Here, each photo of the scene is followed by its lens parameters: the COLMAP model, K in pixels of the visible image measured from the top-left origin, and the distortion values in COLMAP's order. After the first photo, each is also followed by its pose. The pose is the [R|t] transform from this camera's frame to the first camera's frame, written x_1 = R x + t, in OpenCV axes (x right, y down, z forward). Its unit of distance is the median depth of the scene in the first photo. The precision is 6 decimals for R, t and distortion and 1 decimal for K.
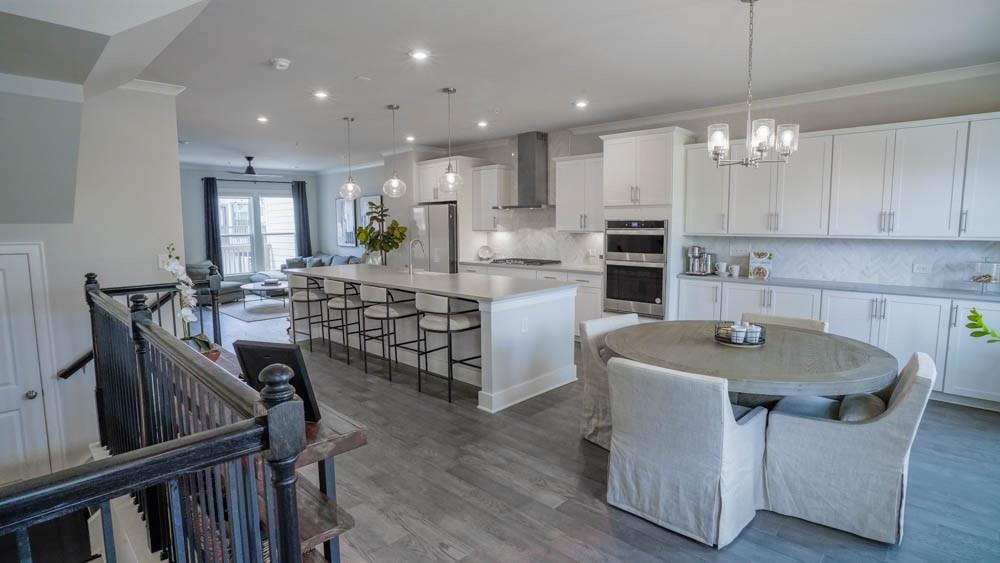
lens RADIAL K [[509.1, 0, 504.3], [0, 509.1, 279.0], [0, 0, 1]] dist [-0.054115, 0.010598]
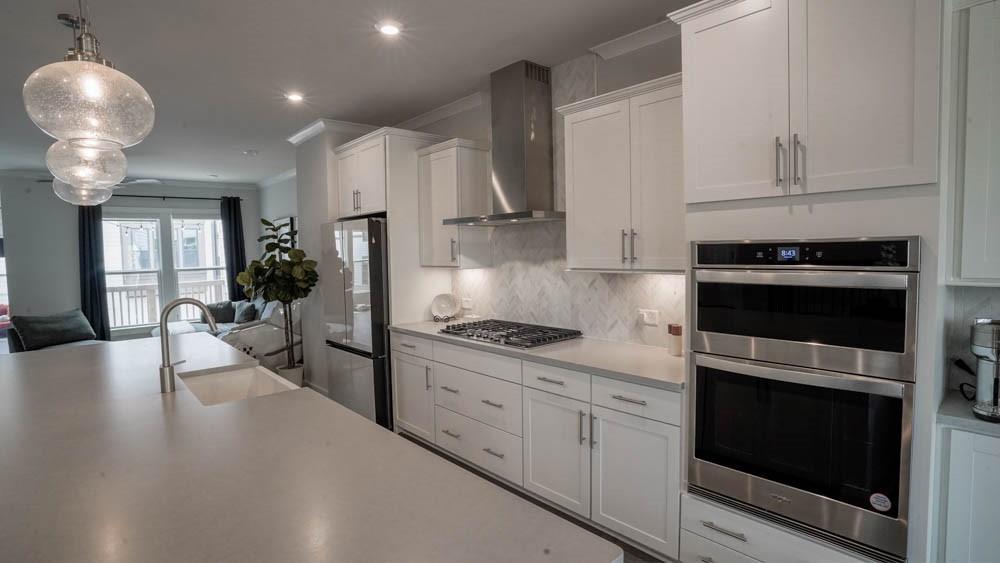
lens RADIAL K [[509.1, 0, 498.3], [0, 509.1, 275.0], [0, 0, 1]] dist [-0.054115, 0.010598]
pose [[0.995348, -0.007201, -0.096073, 0.084468], [0.001250, 0.998084, -0.061859, -0.061276], [0.096335, 0.061452, 0.993450, 0.549835]]
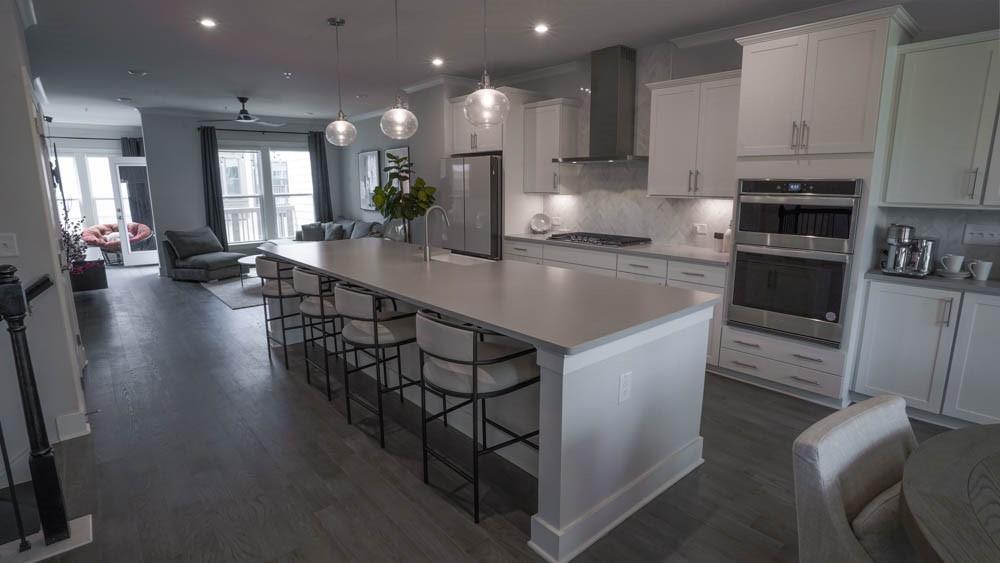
lens RADIAL K [[509.1, 0, 504.2], [0, 509.1, 280.0], [0, 0, 1]] dist [-0.054115, 0.010598]
pose [[0.995385, 0.023143, -0.093125, -0.021980], [-0.015812, 0.996773, 0.078700, -0.032307], [0.094646, -0.076864, 0.992539, 0.310587]]
